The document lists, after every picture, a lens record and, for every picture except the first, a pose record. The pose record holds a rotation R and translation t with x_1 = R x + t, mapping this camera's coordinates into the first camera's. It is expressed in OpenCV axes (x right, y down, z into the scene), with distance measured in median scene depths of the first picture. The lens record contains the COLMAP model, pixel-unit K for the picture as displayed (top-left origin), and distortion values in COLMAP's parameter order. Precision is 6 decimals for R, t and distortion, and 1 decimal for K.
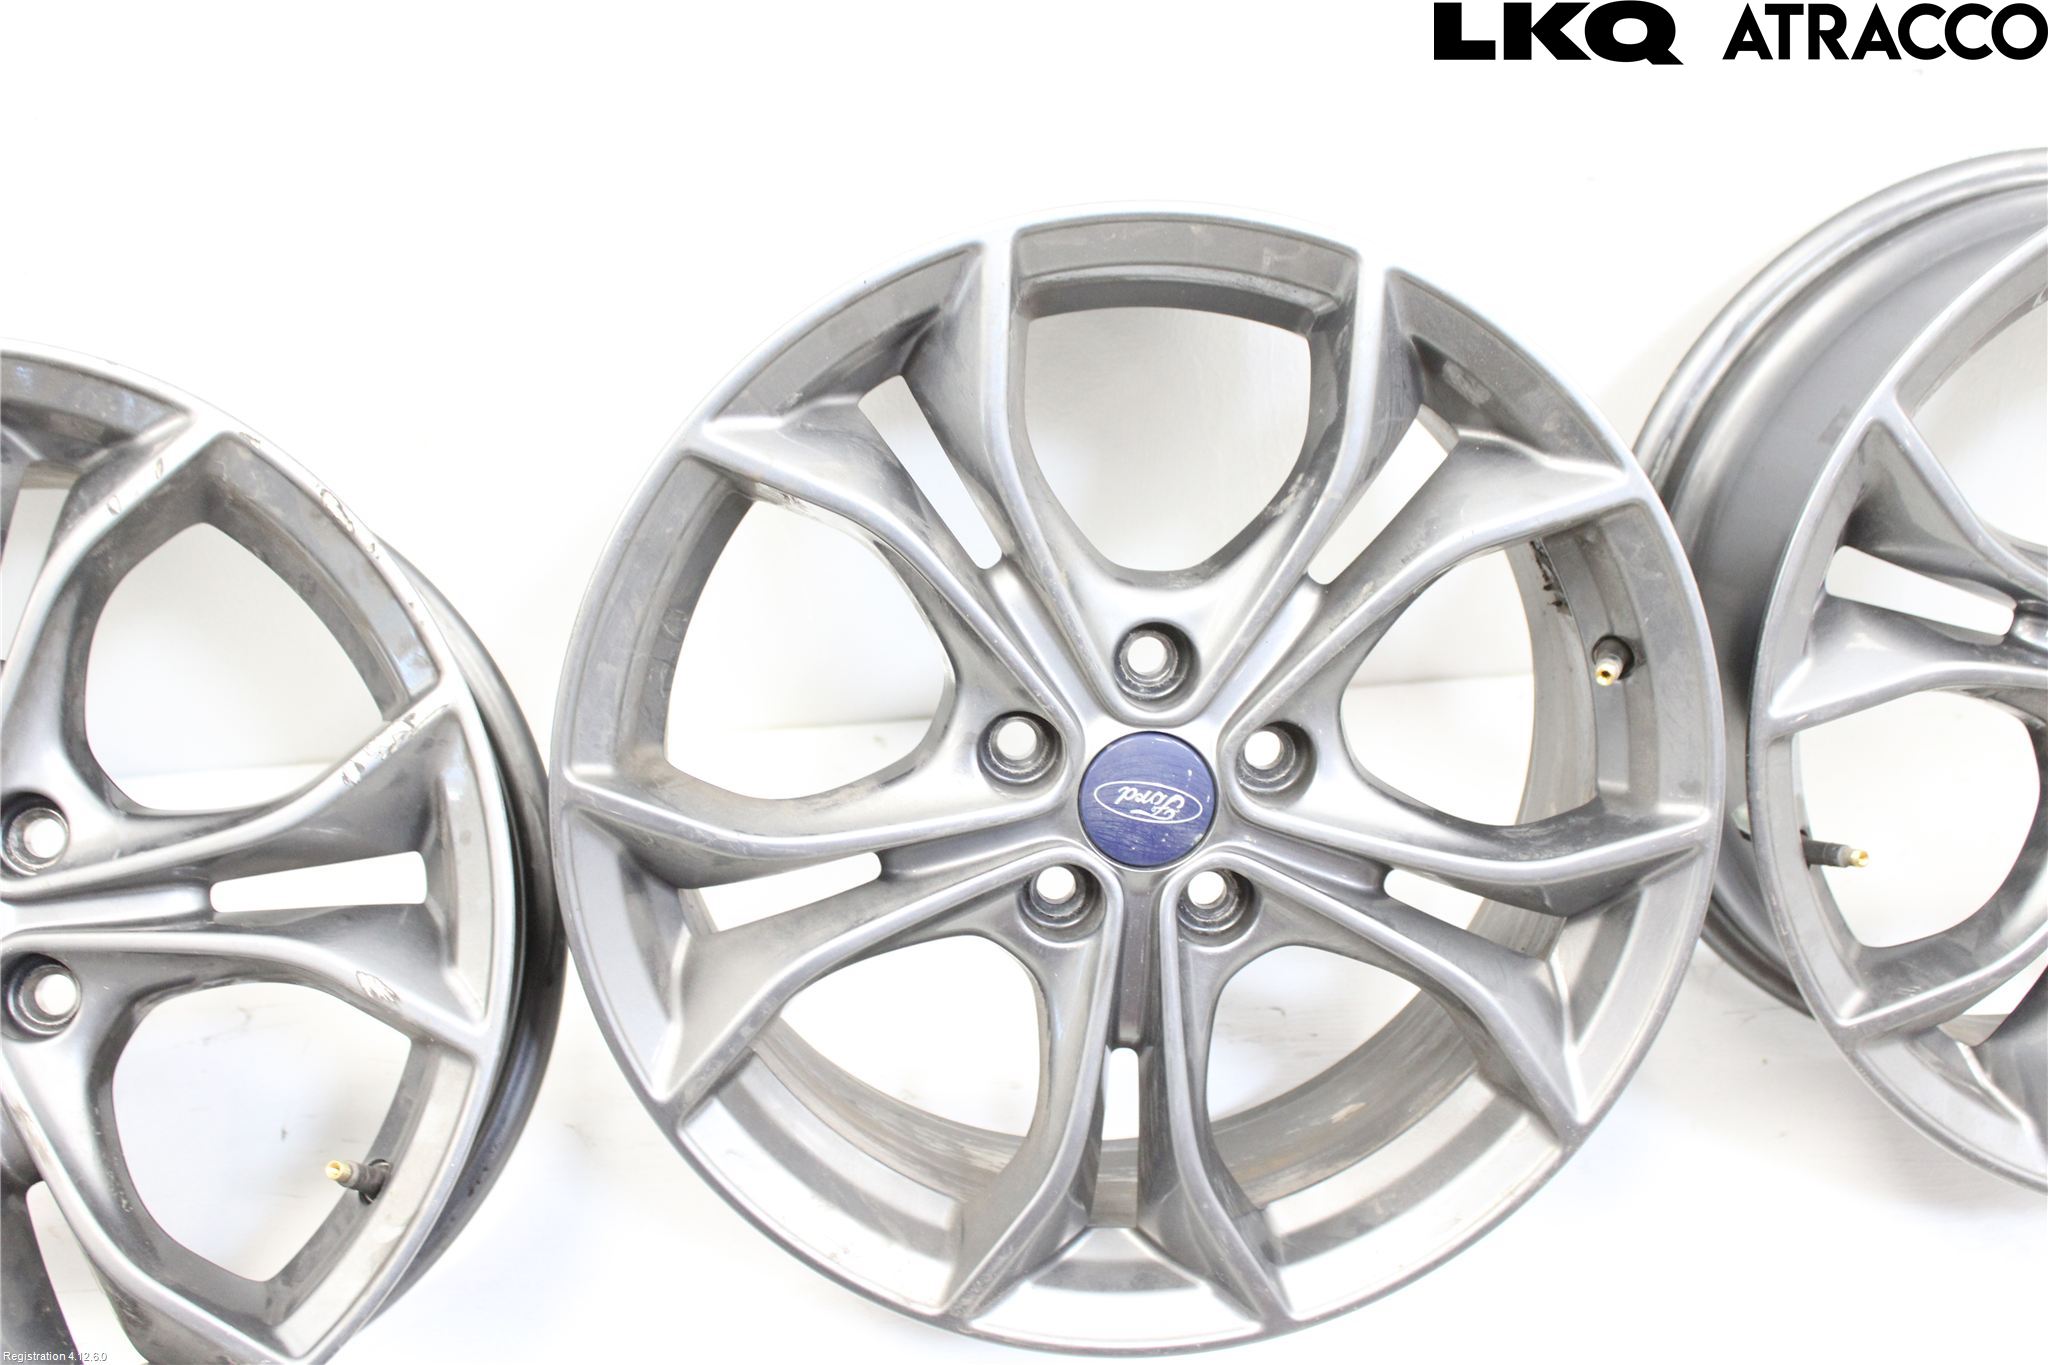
lens RADIAL K [[2284.7, 0, 1024.0], [0, 2284.7, 682.5], [0, 0, 1]] dist [-0.129793, 0.185819]
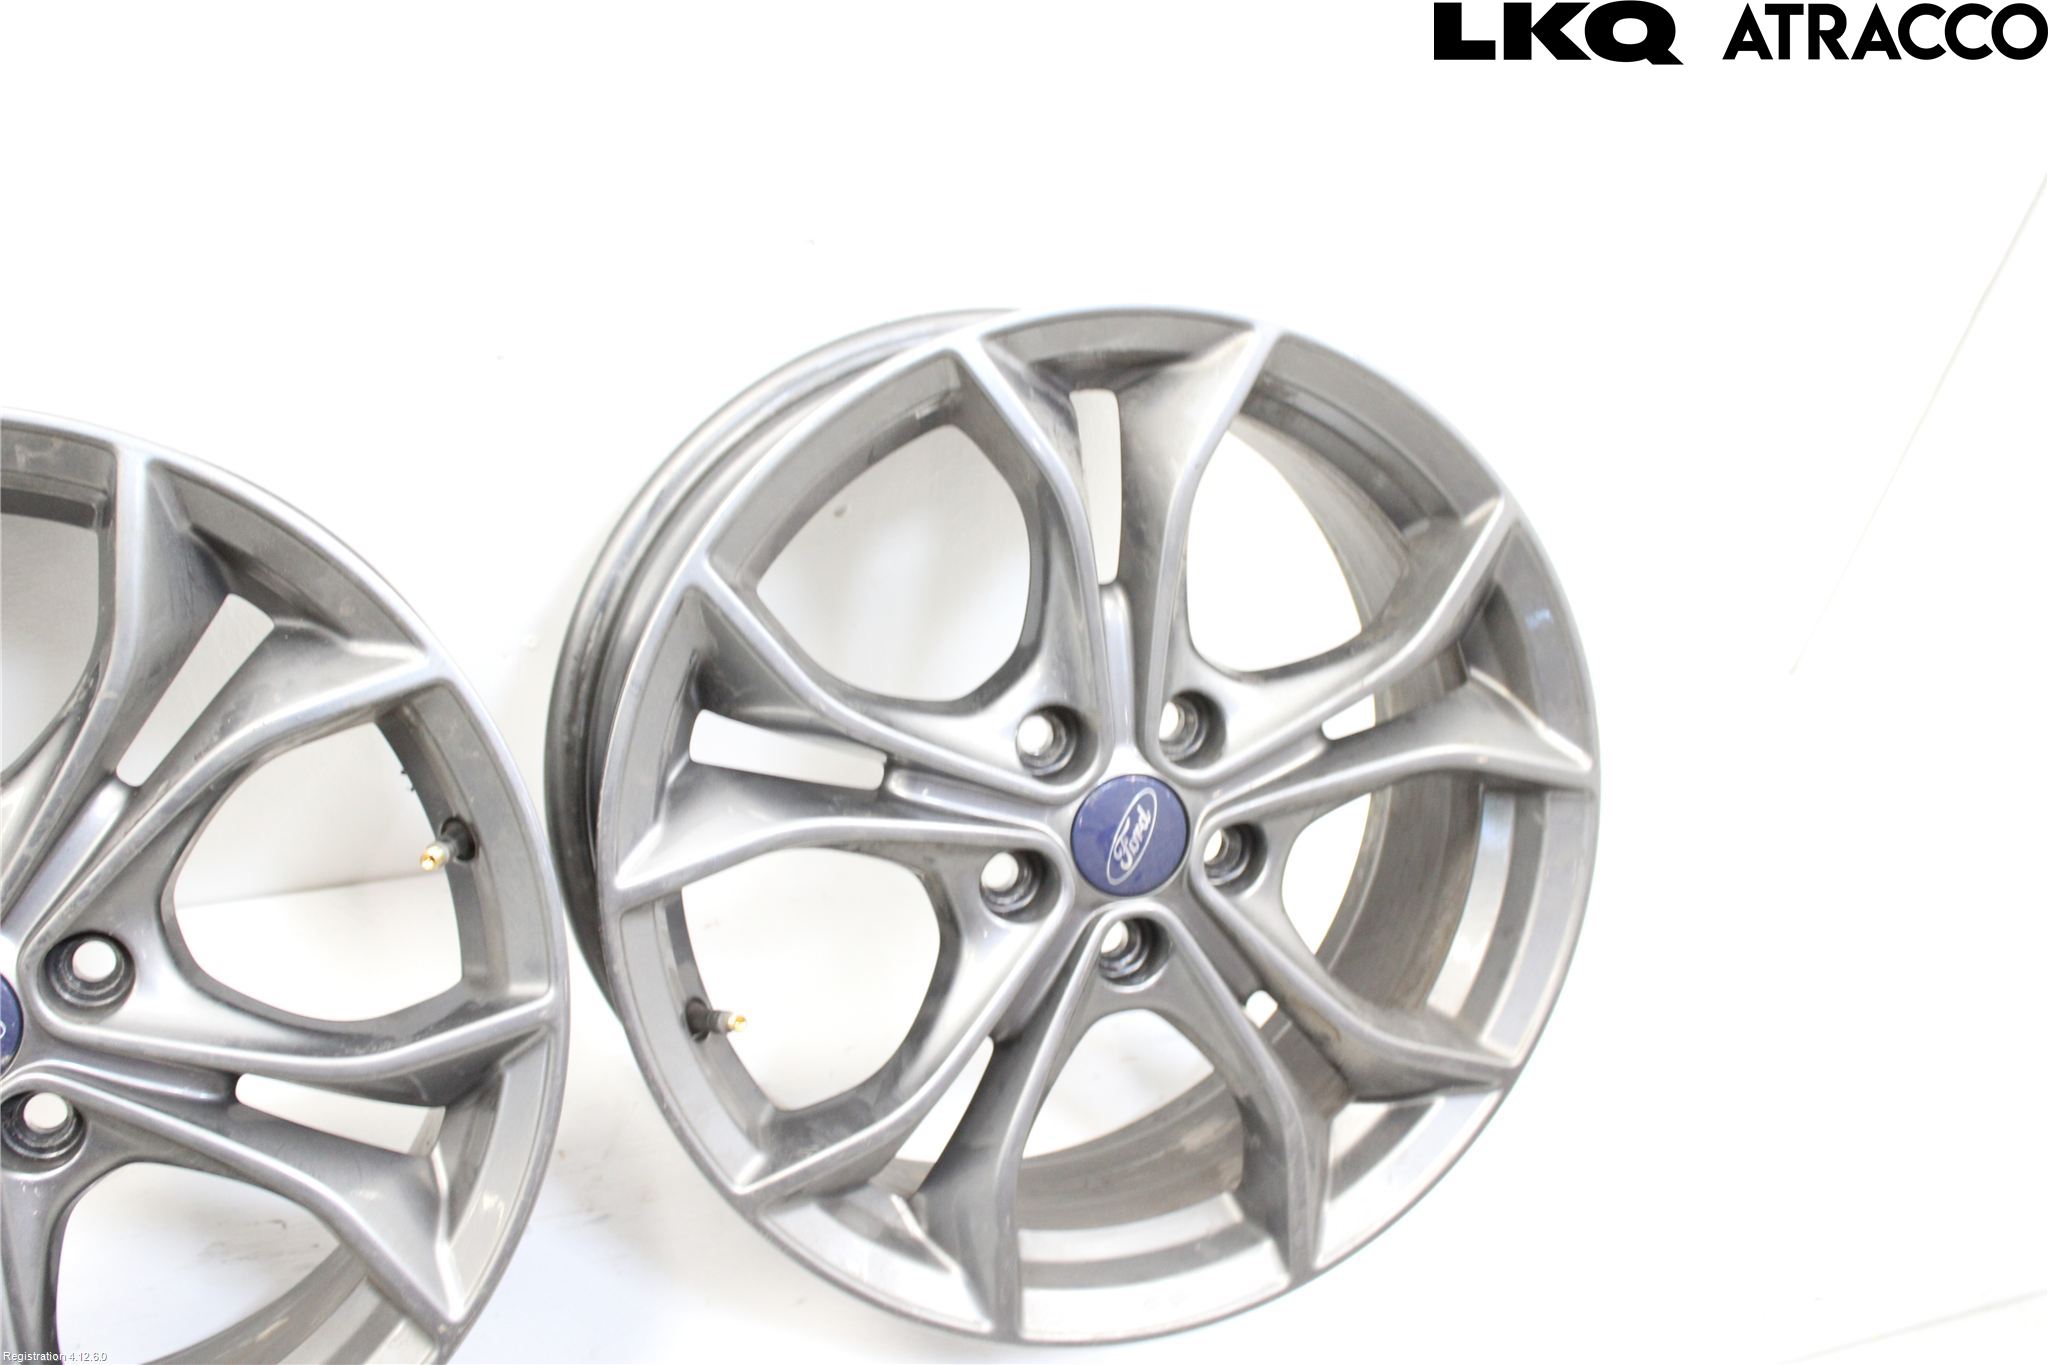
lens RADIAL K [[2284.7, 0, 1024.0], [0, 2284.7, 682.5], [0, 0, 1]] dist [-0.129793, 0.185819]
pose [[0.972975, -0.058701, 0.223326, 0.283238], [0.075758, 0.994765, -0.068584, 0.007312], [-0.218131, 0.083650, 0.972328, -0.014940]]
